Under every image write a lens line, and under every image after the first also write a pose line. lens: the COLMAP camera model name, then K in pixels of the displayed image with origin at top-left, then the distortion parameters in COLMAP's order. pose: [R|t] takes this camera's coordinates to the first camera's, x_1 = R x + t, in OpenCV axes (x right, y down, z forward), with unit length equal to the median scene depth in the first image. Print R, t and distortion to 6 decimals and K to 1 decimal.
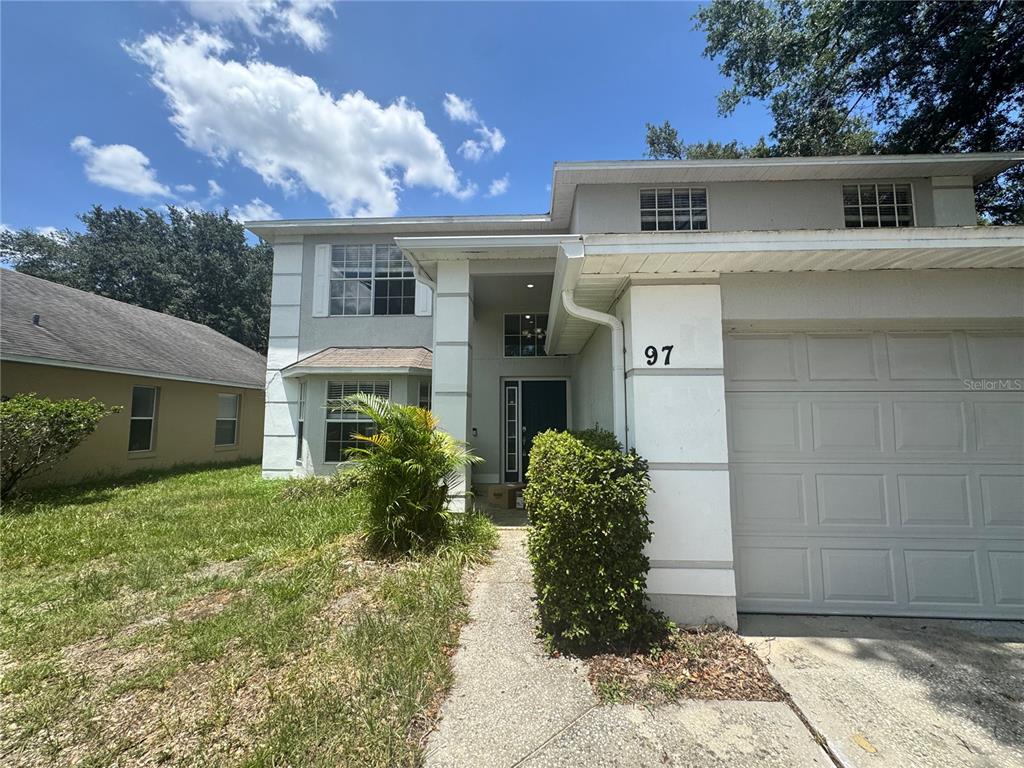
lens RADIAL K [[407.2, 0, 512.0], [0, 407.2, 384.0], [0, 0, 1]] dist [0.002860, -0.000117]
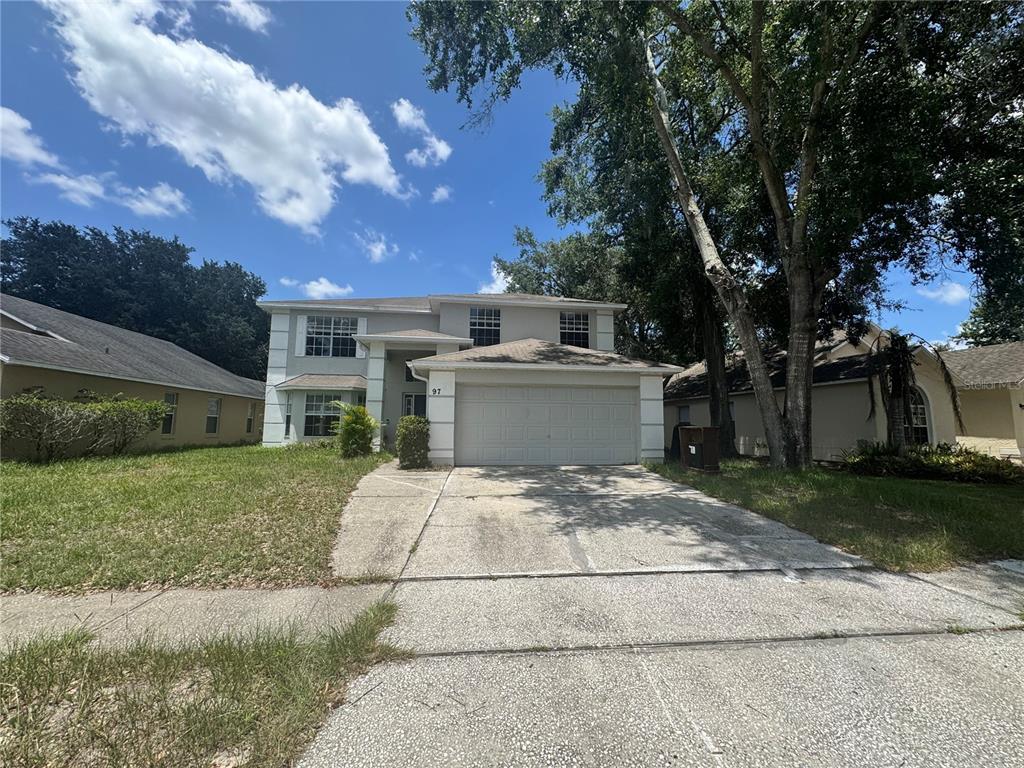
lens RADIAL K [[407.2, 0, 512.0], [0, 407.2, 384.0], [0, 0, 1]] dist [0.002860, -0.000117]
pose [[0.985184, 0.023258, 0.169919, 0.145154], [-0.020054, 0.999588, -0.020547, -0.027257], [-0.170327, 0.016835, 0.985244, -0.923884]]
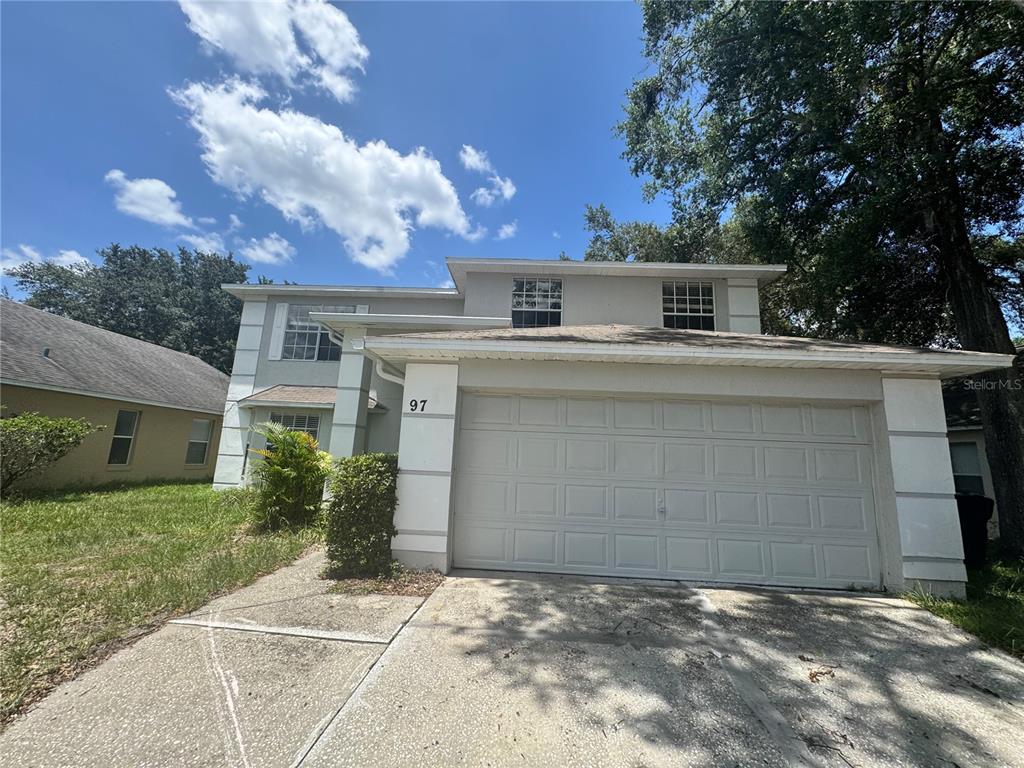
lens RADIAL K [[407.2, 0, 515.3], [0, 407.2, 379.7], [0, 0, 1]] dist [-0.001809, 0.000035]
pose [[0.999167, 0.040626, 0.003883, 0.268710], [-0.040020, 0.993995, -0.101847, -0.007308], [-0.007998, 0.101606, 0.994793, -0.243933]]
